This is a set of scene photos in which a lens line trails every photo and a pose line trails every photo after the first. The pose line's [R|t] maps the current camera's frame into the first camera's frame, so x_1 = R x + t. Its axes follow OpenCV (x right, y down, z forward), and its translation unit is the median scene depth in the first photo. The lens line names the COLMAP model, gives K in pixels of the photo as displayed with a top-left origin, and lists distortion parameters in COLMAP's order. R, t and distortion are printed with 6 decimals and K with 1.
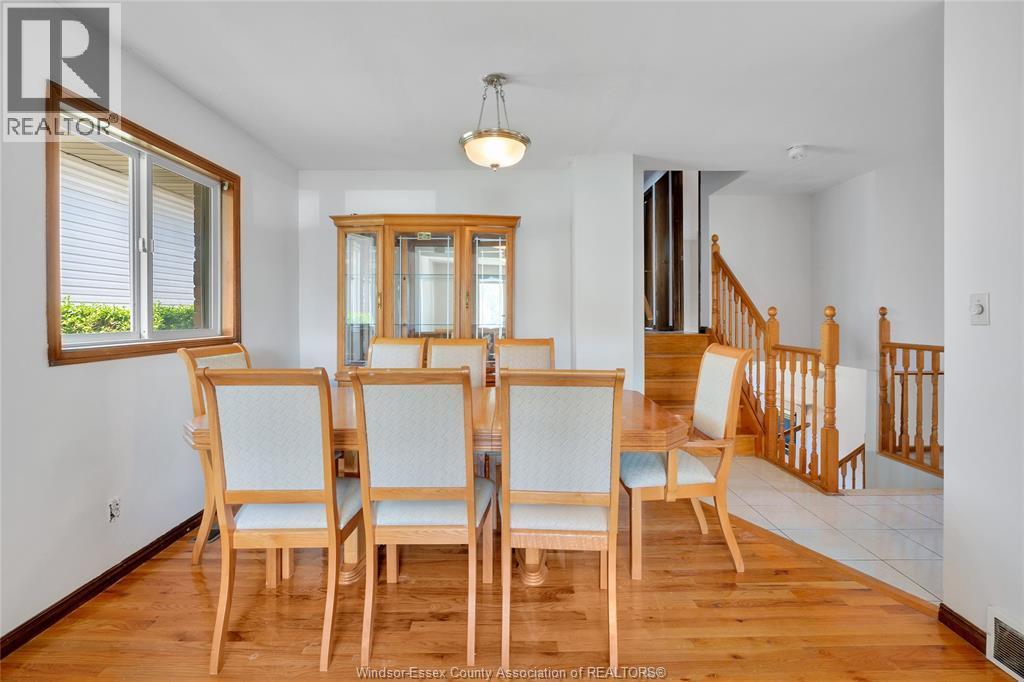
lens RADIAL K [[464.6, 0, 511.9], [0, 464.6, 317.3], [0, 0, 1]] dist [0.002877, 0.000335]
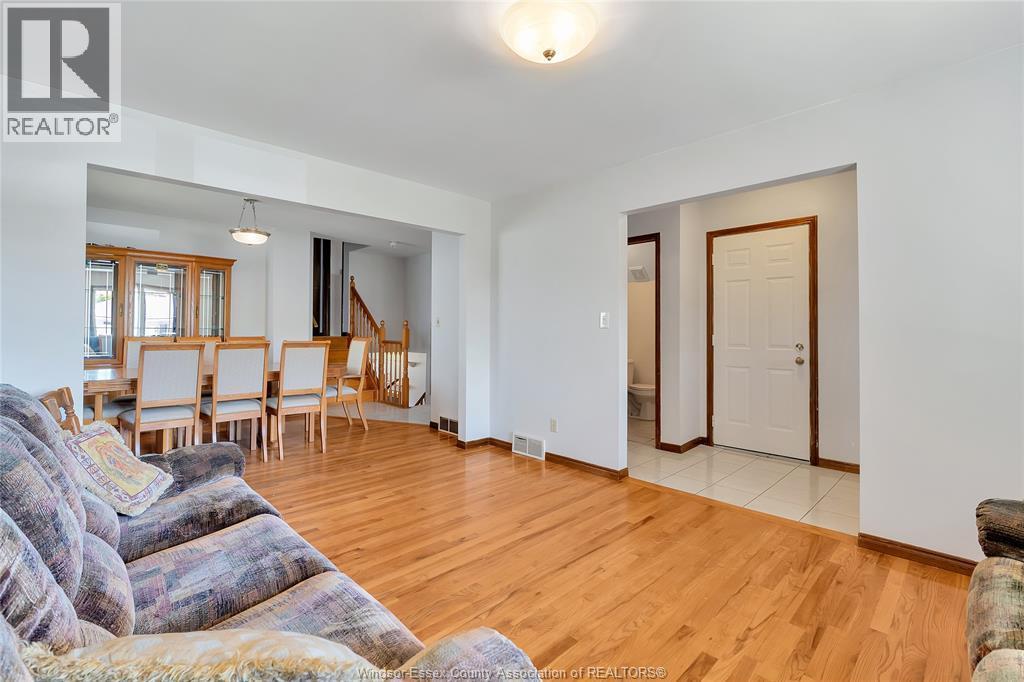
lens RADIAL K [[464.6, 0, 511.9], [0, 464.6, 317.3], [0, 0, 1]] dist [0.002877, 0.000335]
pose [[0.721587, 0.024459, 0.691892, -0.407301], [-0.003881, 0.999503, -0.031286, 0.024009], [-0.692313, 0.019890, 0.721323, -0.804905]]
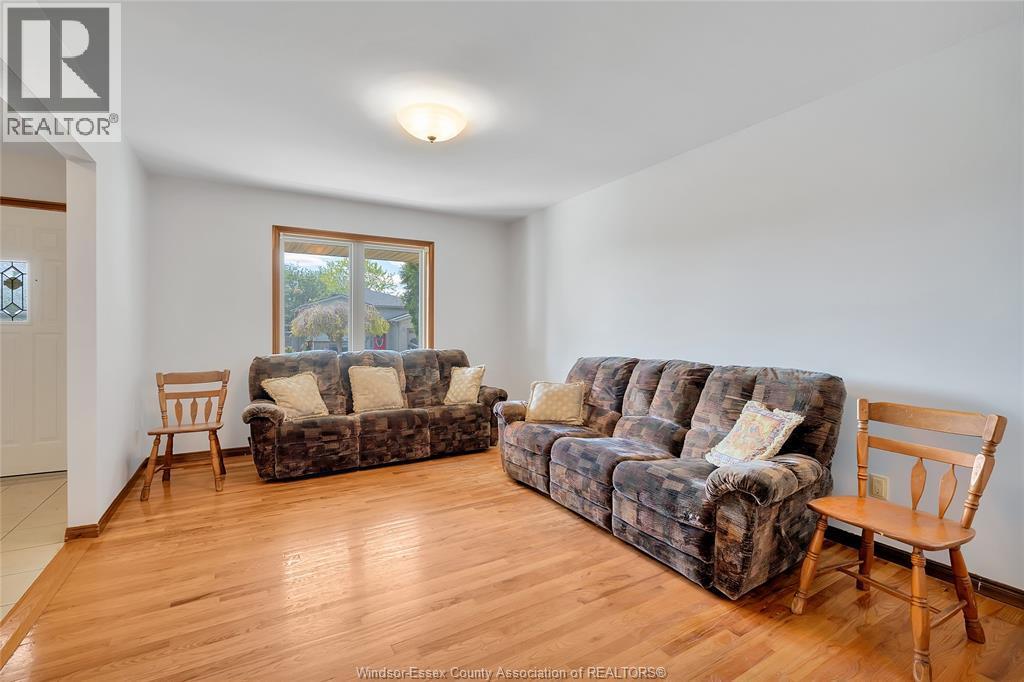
lens RADIAL K [[453.5, 0, 512.0], [0, 453.5, 341.0], [0, 0, 1]] dist [-0.002269, -0.000180]
pose [[-0.863486, 0.012972, -0.504206, 0.276338], [0.000243, 0.999680, 0.025304, 0.021072], [0.504373, 0.021727, -0.863213, 0.303687]]
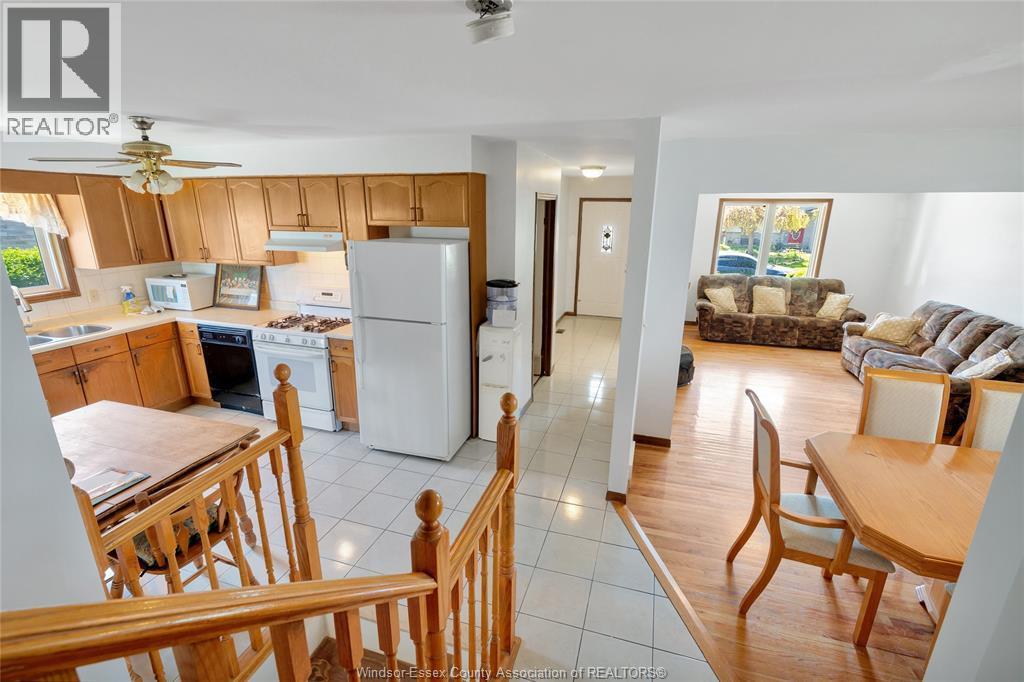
lens RADIAL K [[453.5, 0, 512.0], [0, 453.5, 341.0], [0, 0, 1]] dist [-0.002269, -0.000180]
pose [[-0.952645, -0.083504, 0.292395, 0.468359], [0.001049, 0.960649, 0.277765, -0.215274], [-0.304083, 0.264918, -0.915069, 1.339503]]
